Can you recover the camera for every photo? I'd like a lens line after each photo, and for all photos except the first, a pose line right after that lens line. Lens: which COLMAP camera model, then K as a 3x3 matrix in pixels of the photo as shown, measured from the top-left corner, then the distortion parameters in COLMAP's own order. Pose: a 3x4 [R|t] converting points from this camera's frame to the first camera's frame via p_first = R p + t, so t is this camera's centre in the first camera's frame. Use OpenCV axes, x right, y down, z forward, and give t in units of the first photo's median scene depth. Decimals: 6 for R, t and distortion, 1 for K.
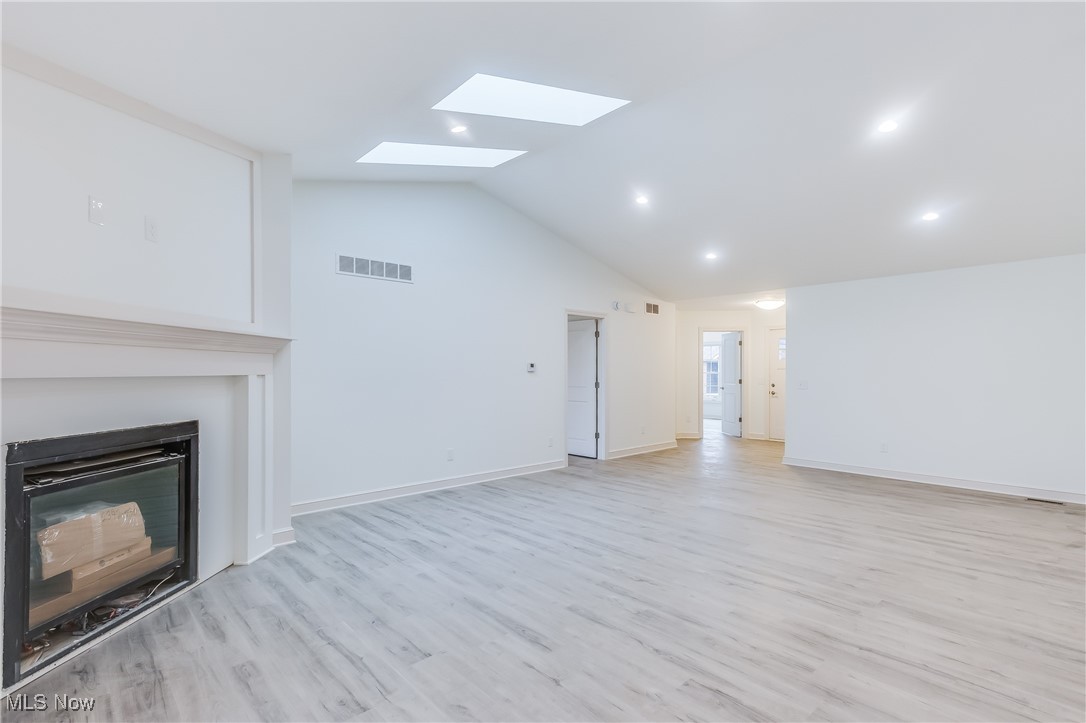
lens RADIAL K [[514.8, 0, 539.1], [0, 514.8, 367.6], [0, 0, 1]] dist [0.014408, -0.000226]
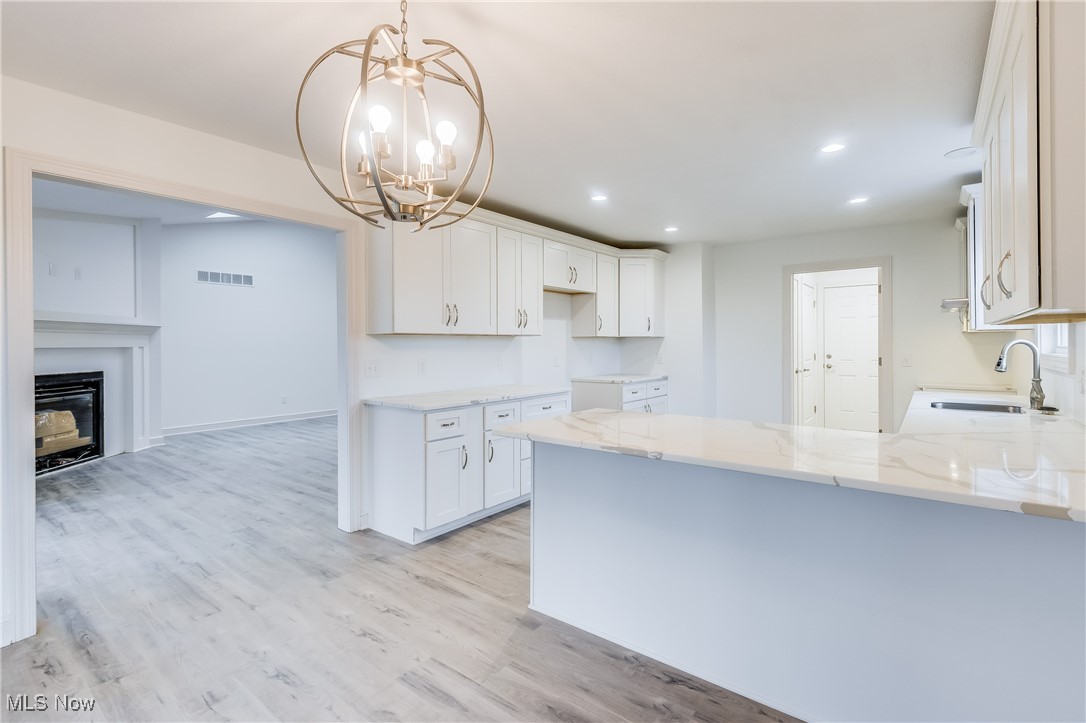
lens RADIAL K [[509.4, 0, 549.5], [0, 509.4, 343.9], [0, 0, 1]] dist [0.000031, 0.000028]
pose [[0.985208, -0.004703, 0.171299, 0.555638], [0.003857, 0.999979, 0.005273, 0.000022], [-0.171321, -0.004534, 0.985205, -0.983514]]
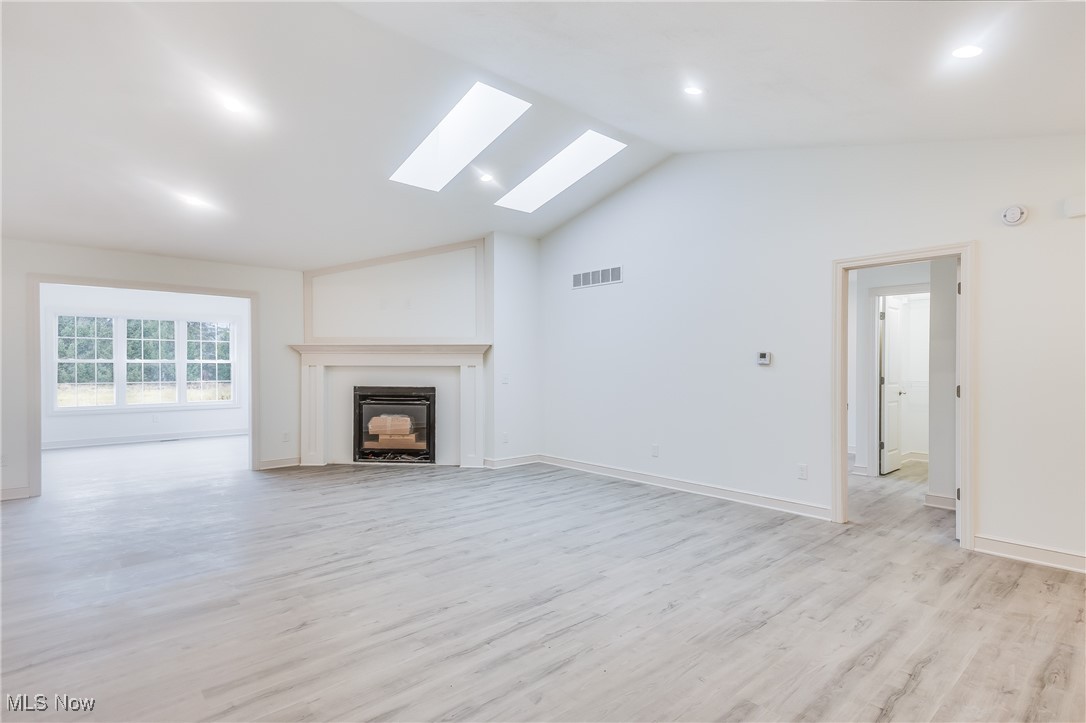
lens RADIAL K [[547.4, 0, 546.2], [0, 547.4, 367.9], [0, 0, 1]] dist [0.003324, 0.000472]
pose [[-0.013603, 0.003732, -0.999901, 1.399830], [0.003473, 0.999987, 0.003685, 0.016009], [0.999901, -0.003422, -0.013616, 1.336099]]
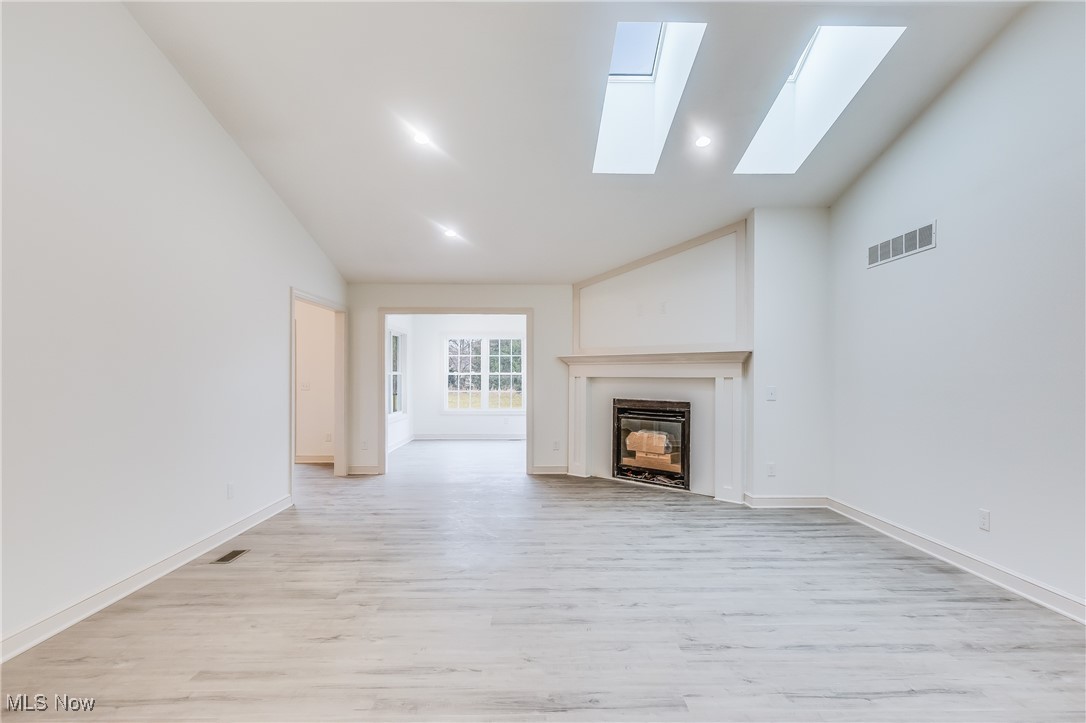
lens RADIAL K [[551.7, 0, 542.9], [0, 551.7, 381.7], [0, 0, 1]] dist [0.002017, -0.000149]
pose [[-0.667123, 0.005788, -0.744925, 1.012579], [0.001362, 0.999978, 0.006551, 0.015002], [0.744946, 0.003356, -0.667116, 1.718740]]
